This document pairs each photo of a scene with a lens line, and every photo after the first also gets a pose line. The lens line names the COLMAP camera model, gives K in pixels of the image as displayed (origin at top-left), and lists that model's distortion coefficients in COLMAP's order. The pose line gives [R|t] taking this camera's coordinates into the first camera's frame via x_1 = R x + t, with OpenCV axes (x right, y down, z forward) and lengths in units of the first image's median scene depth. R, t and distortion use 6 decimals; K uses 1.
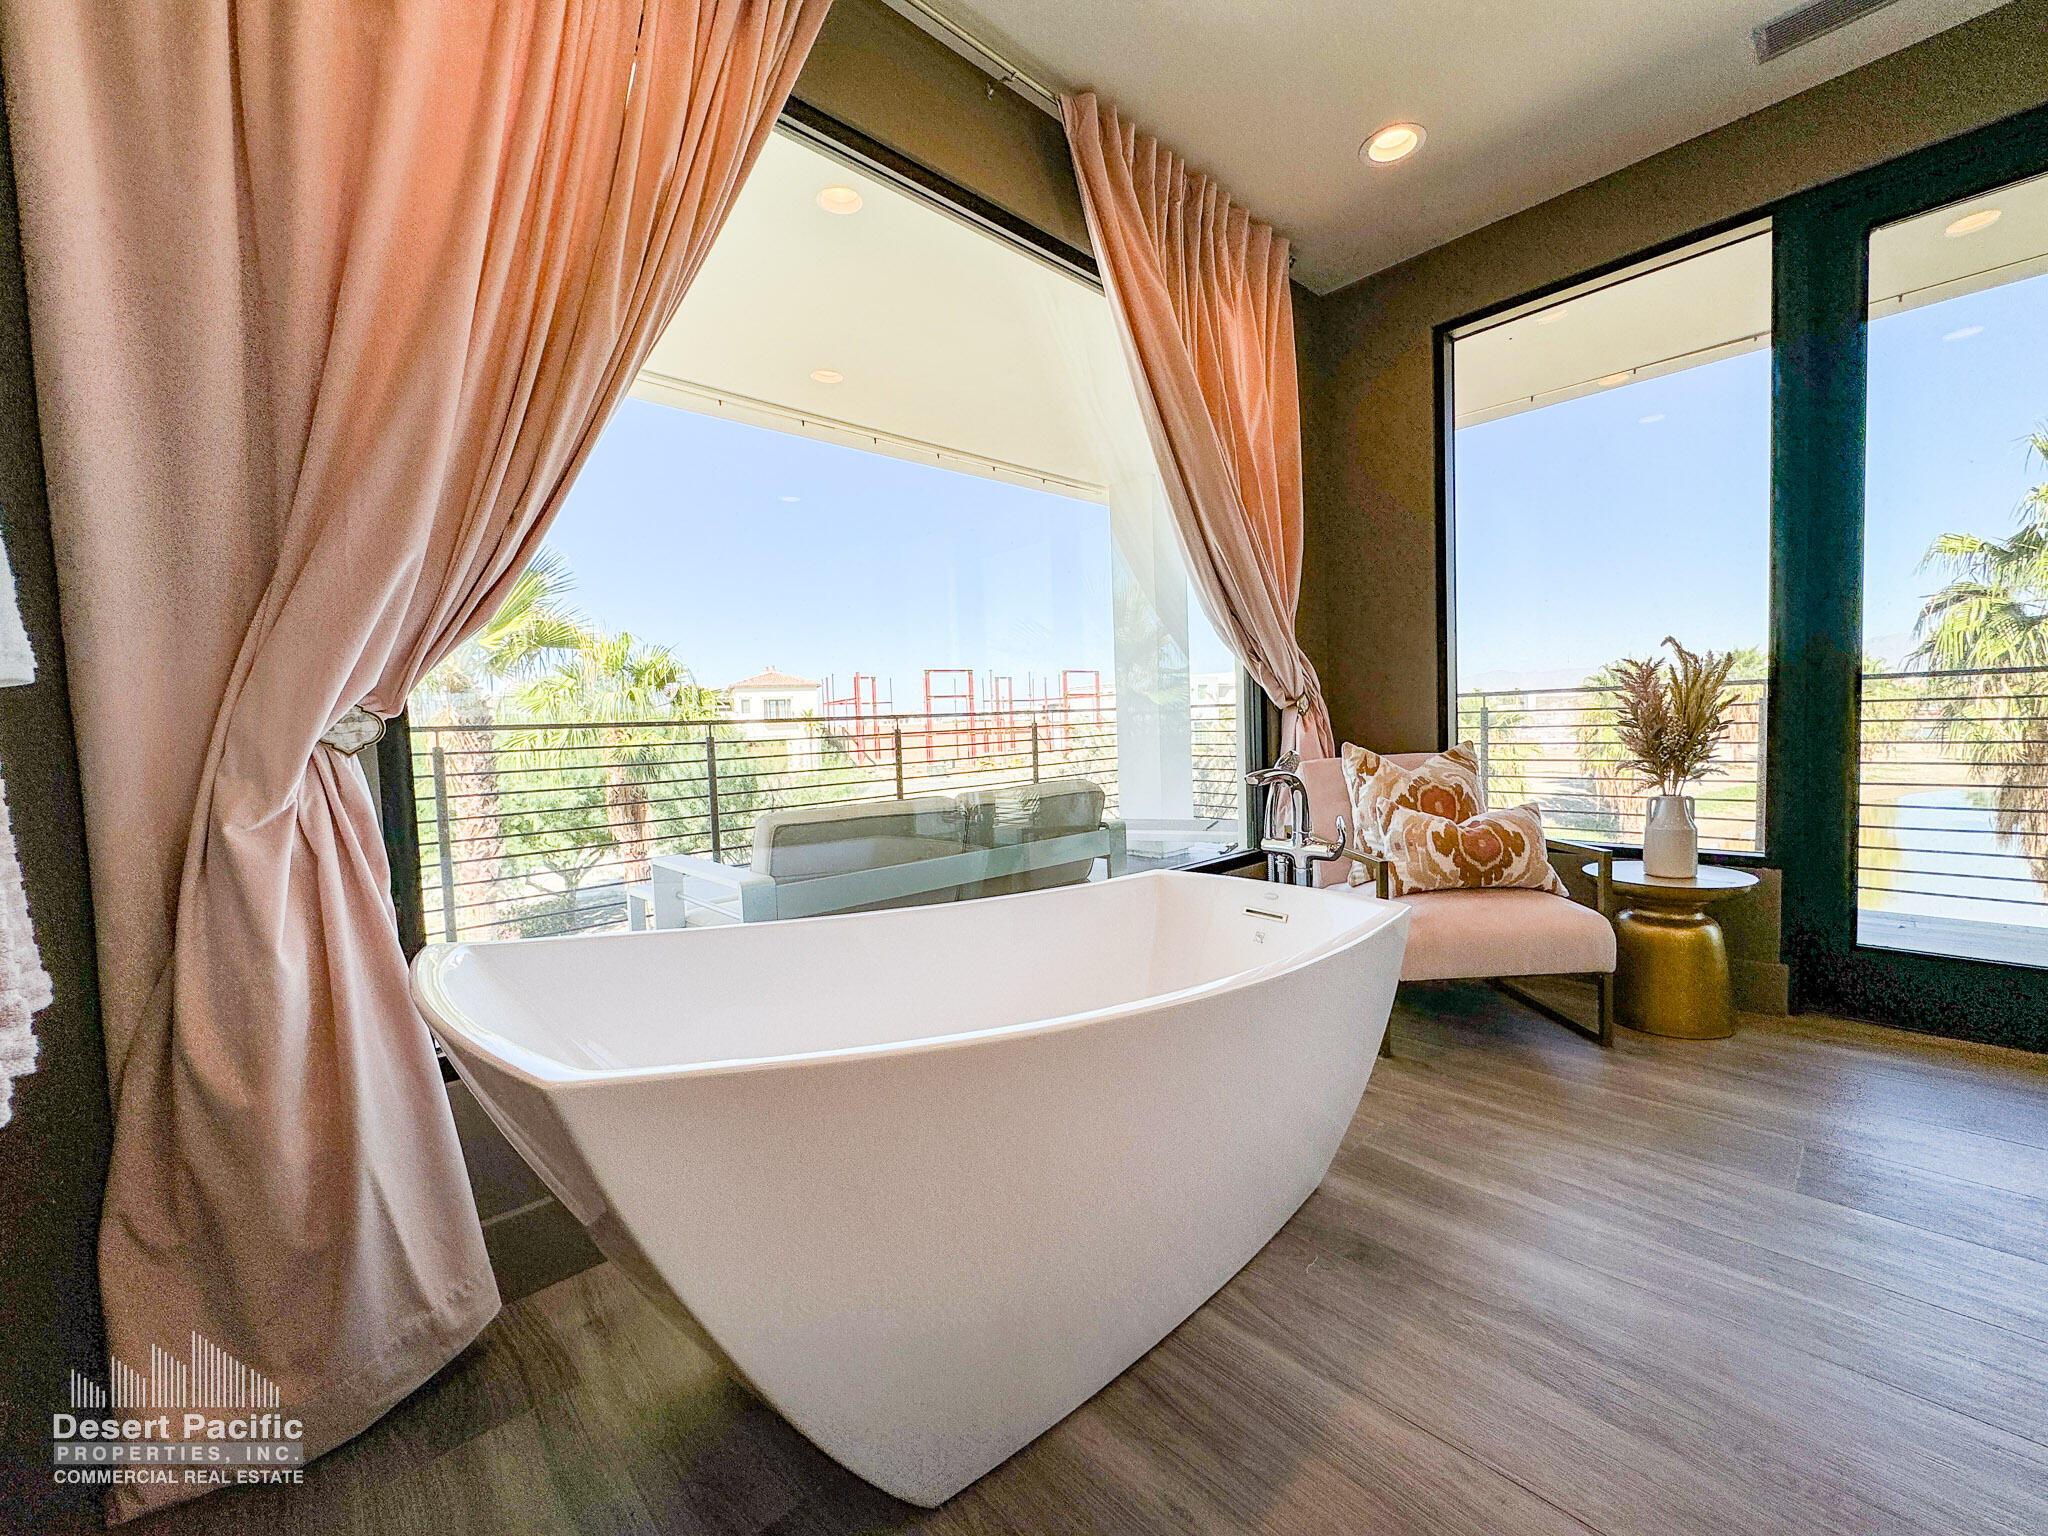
lens RADIAL K [[814.1, 0, 1019.9], [0, 814.1, 760.7], [0, 0, 1]] dist [-0.002595, 0.000445]
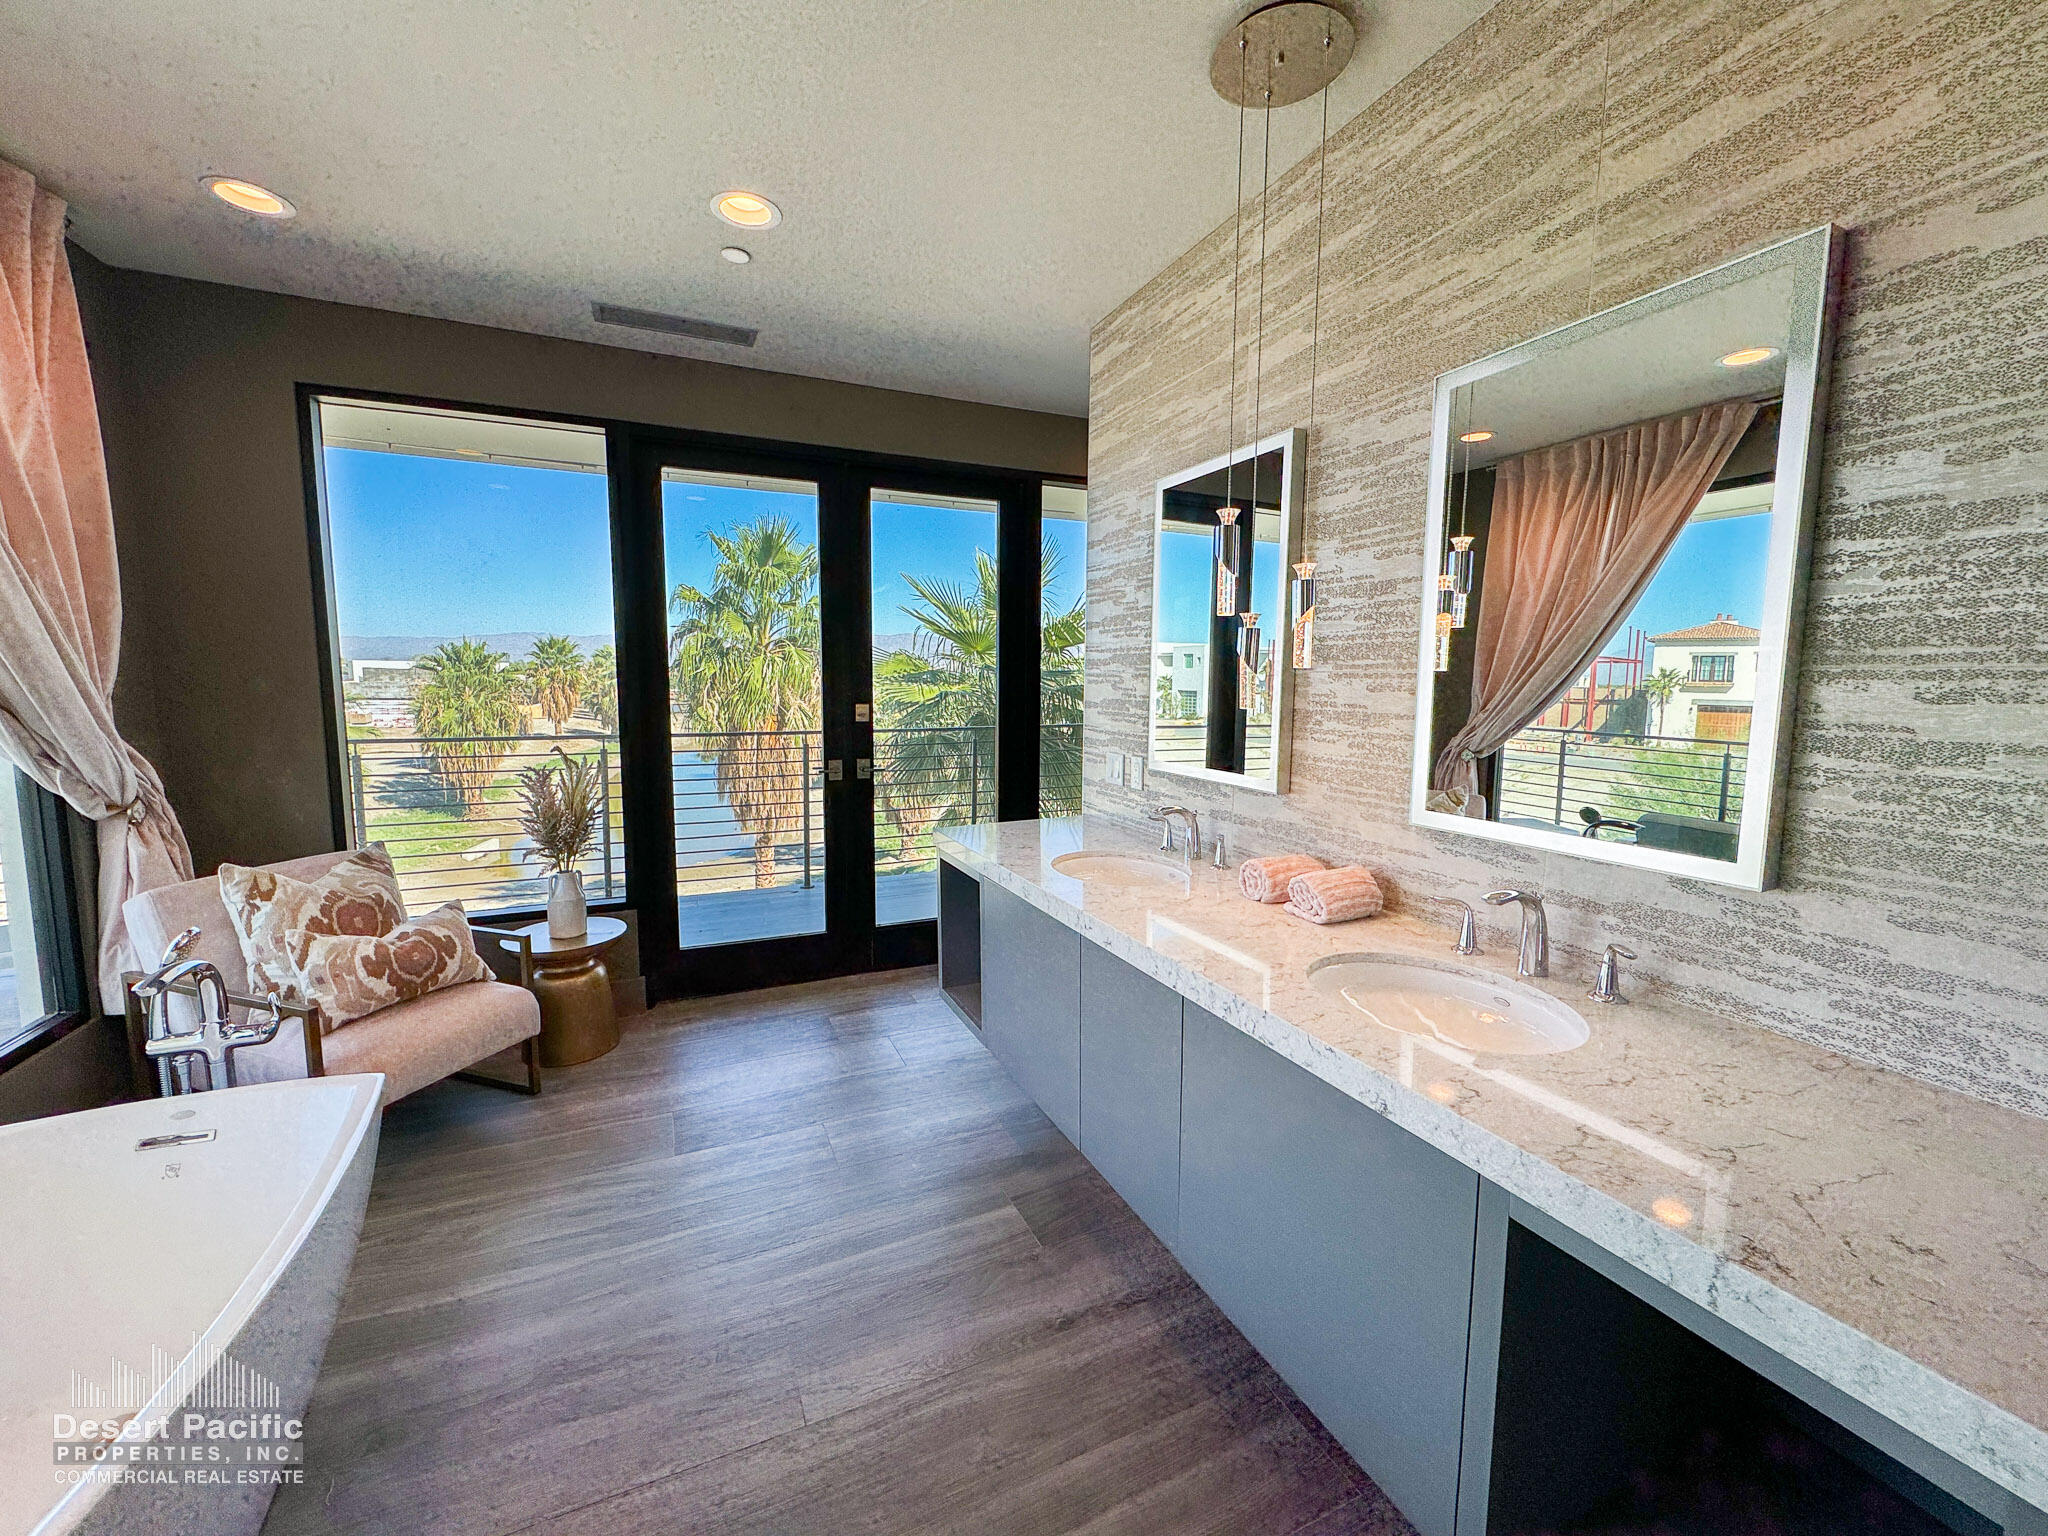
lens RADIAL K [[814.1, 0, 1019.3], [0, 814.1, 766.9], [0, 0, 1]] dist [-0.002595, 0.000445]
pose [[0.325118, -0.063939, 0.943510, -0.138076], [0.034536, 0.997849, 0.055721, -0.162735], [-0.945043, 0.014469, 0.326627, -0.066069]]
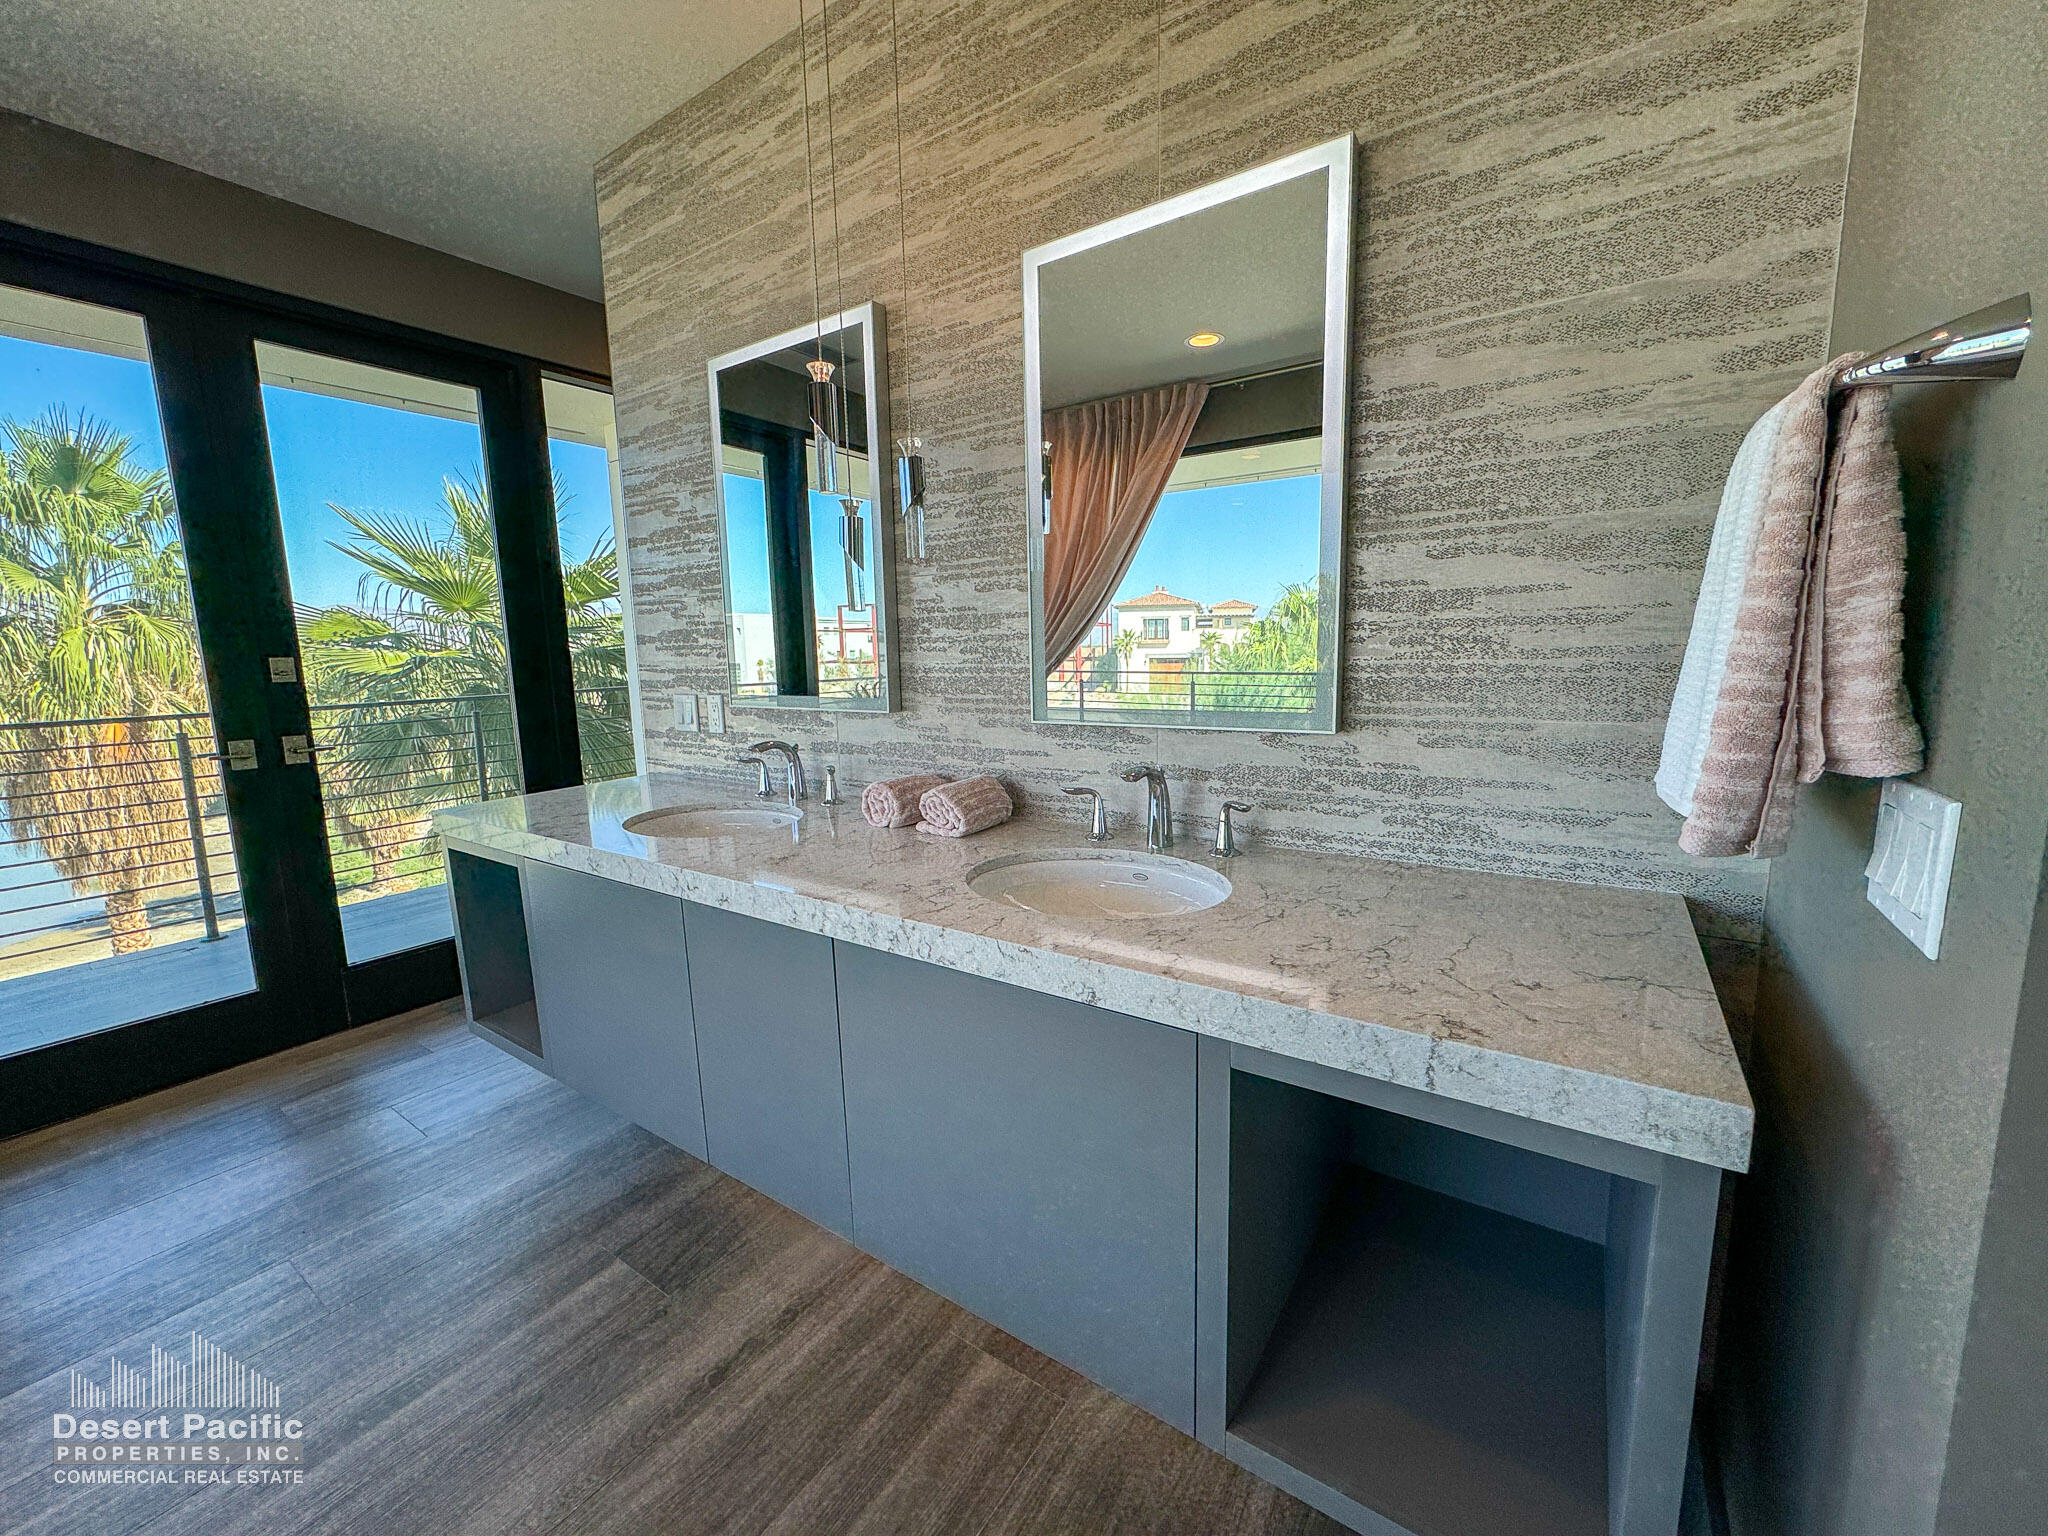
lens RADIAL K [[814.1, 0, 1024.1], [0, 814.1, 768.6], [0, 0, 1]] dist [-0.002595, 0.000445]
pose [[-0.215039, -0.103338, 0.971123, -0.093539], [0.084690, 0.988667, 0.123958, -0.138848], [-0.972926, 0.108900, -0.203850, -0.037327]]
